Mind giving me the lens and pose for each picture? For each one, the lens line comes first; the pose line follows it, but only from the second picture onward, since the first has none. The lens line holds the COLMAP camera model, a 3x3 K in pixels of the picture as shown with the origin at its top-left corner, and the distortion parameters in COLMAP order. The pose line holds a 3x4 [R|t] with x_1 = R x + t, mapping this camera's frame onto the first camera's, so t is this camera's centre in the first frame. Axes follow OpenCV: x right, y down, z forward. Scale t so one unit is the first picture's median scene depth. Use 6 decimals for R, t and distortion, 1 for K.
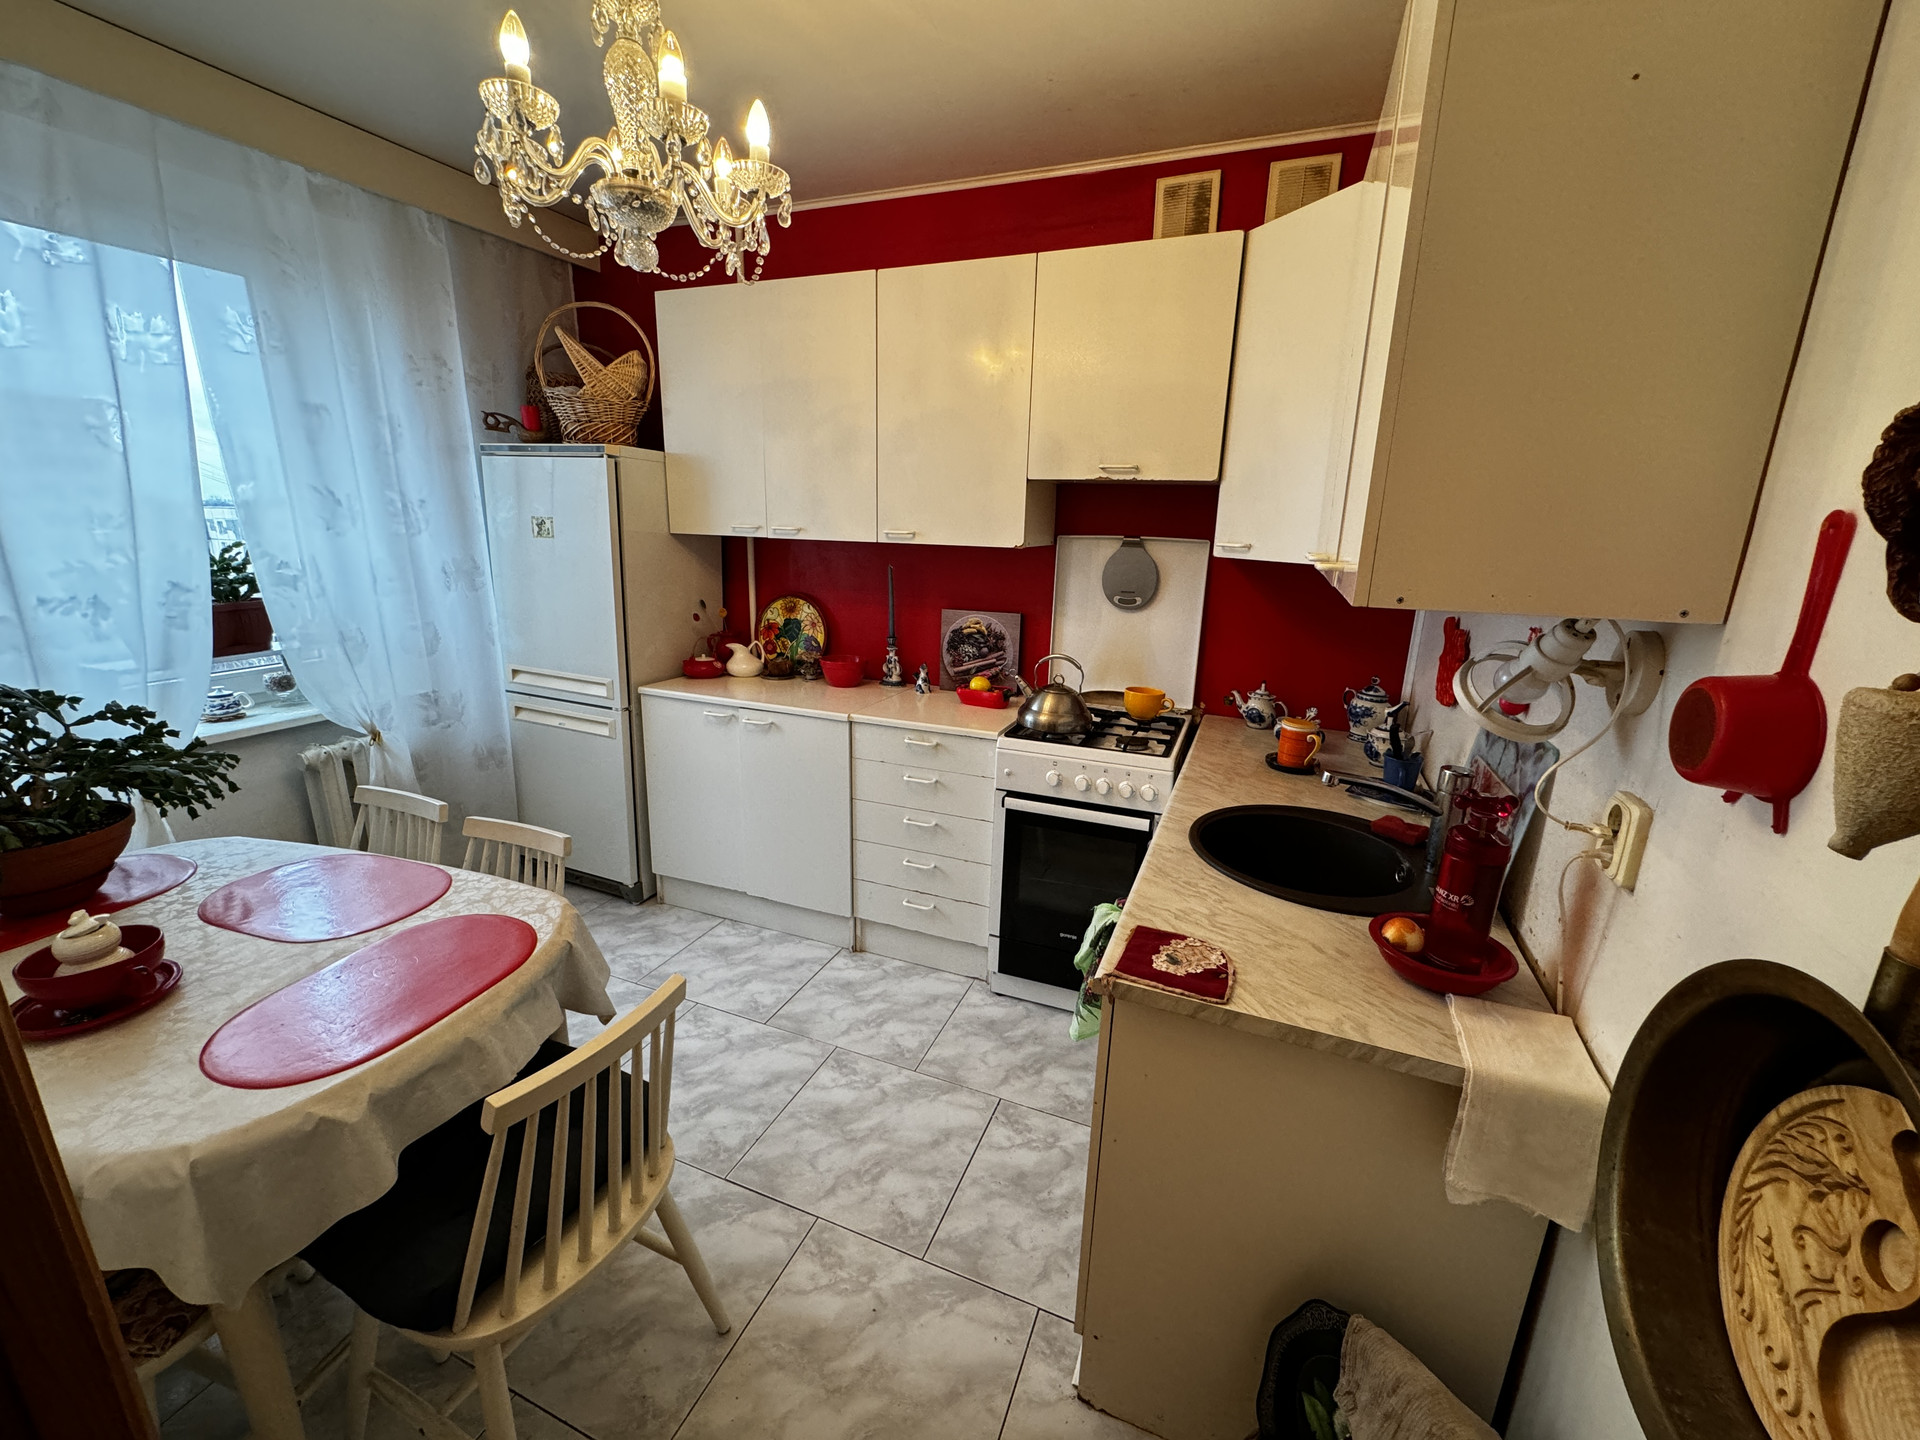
lens RADIAL K [[768.2, 0, 958.1], [0, 768.2, 717.4], [0, 0, 1]] dist [-0.000676, 0.000220]
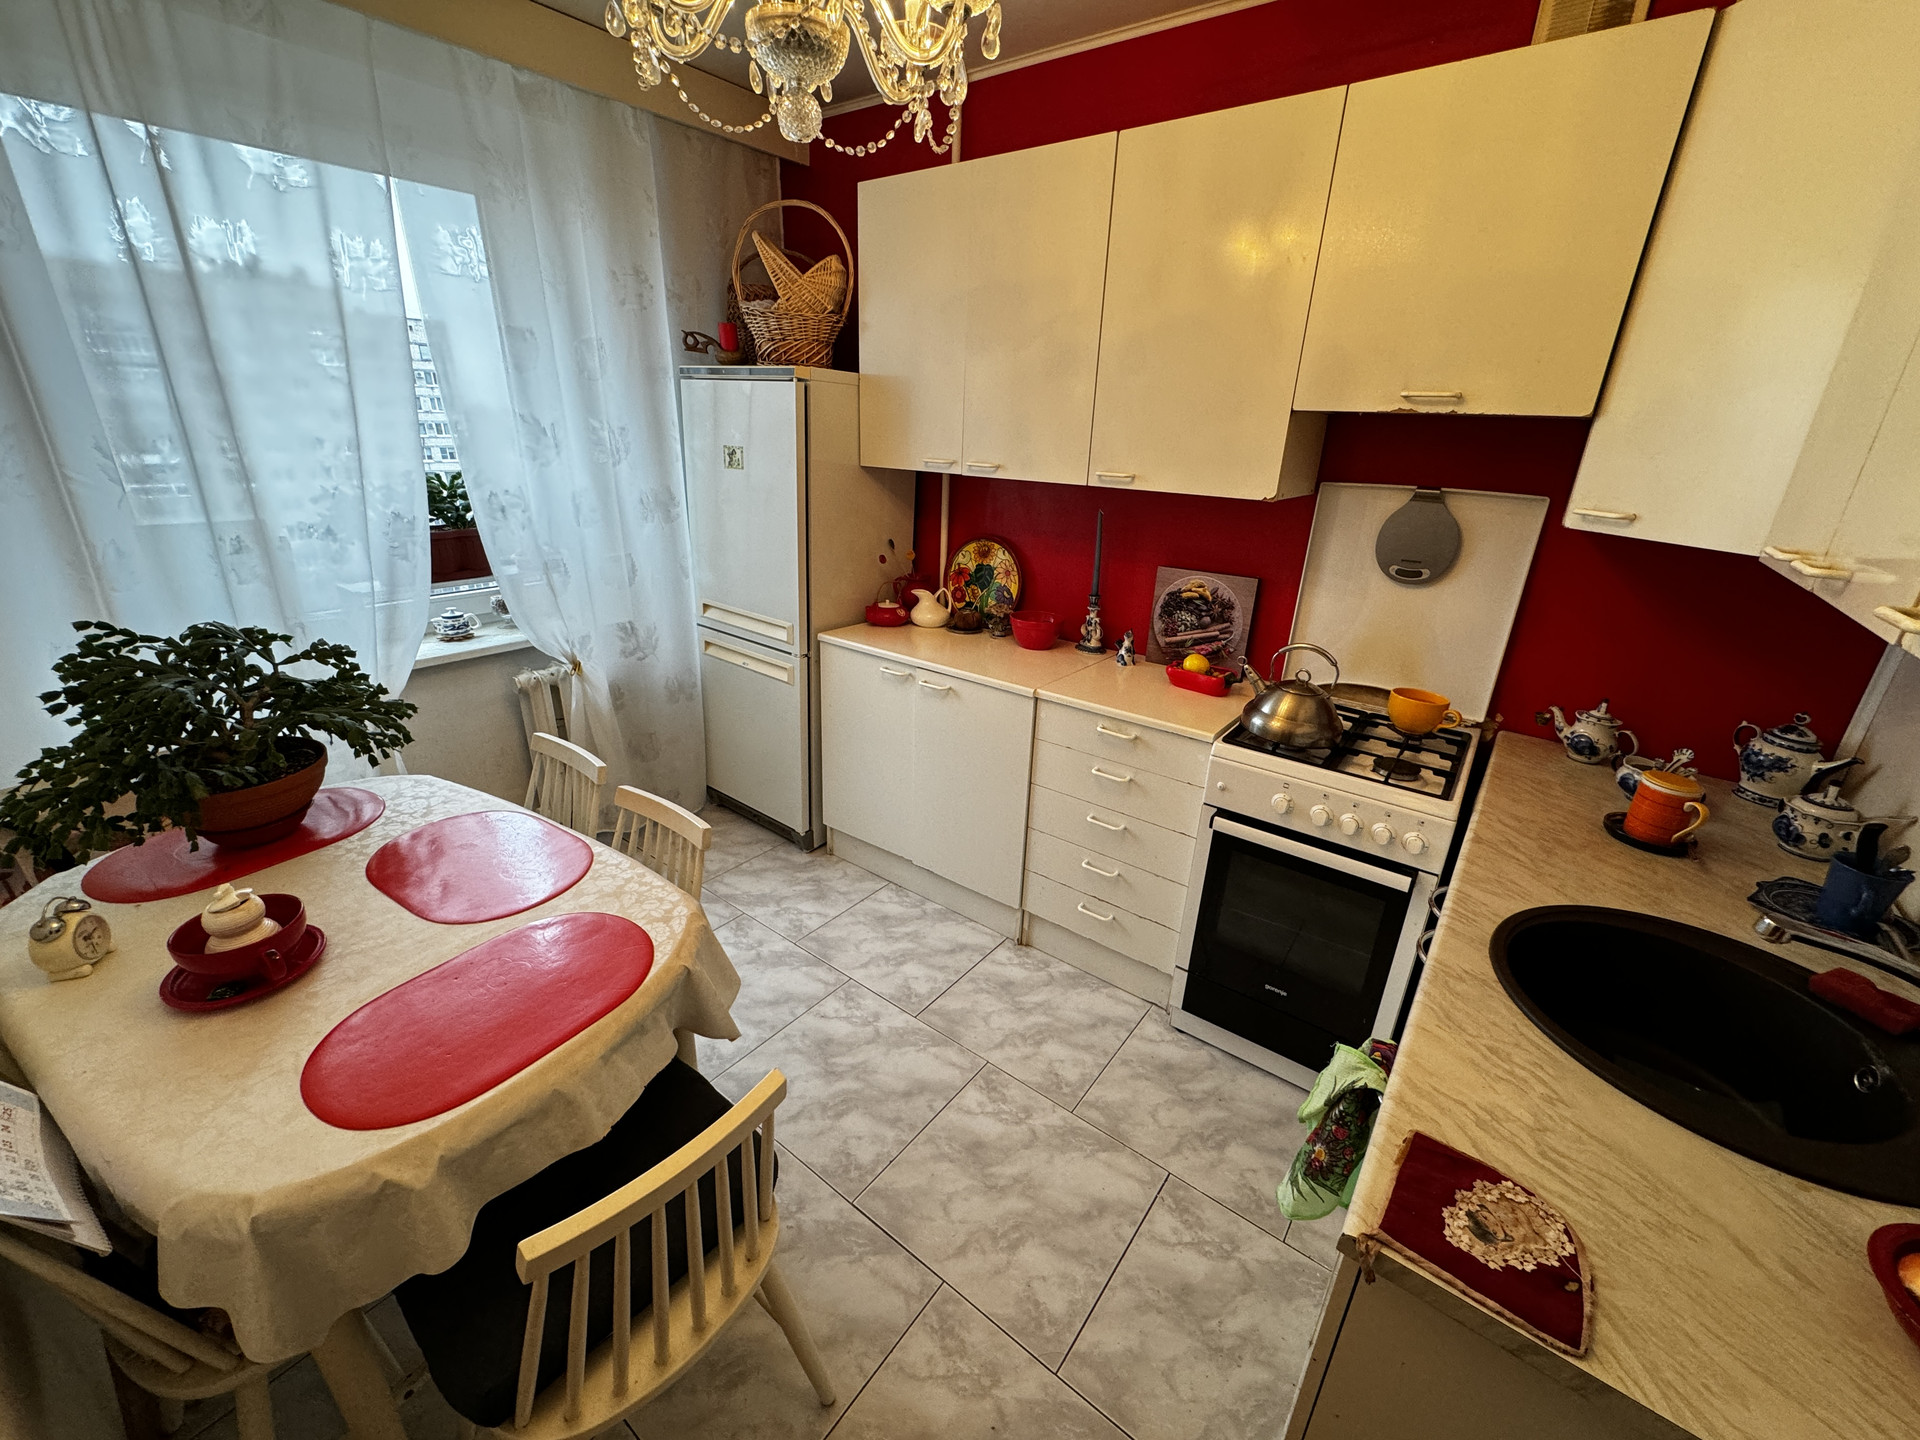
lens RADIAL K [[768.2, 0, 958.1], [0, 768.2, 717.4], [0, 0, 1]] dist [-0.000676, 0.000220]
pose [[0.964186, 0.101826, -0.244900, -0.011679], [-0.075873, 0.990672, 0.113193, -0.068996], [0.254141, -0.090558, 0.962918, 0.153502]]
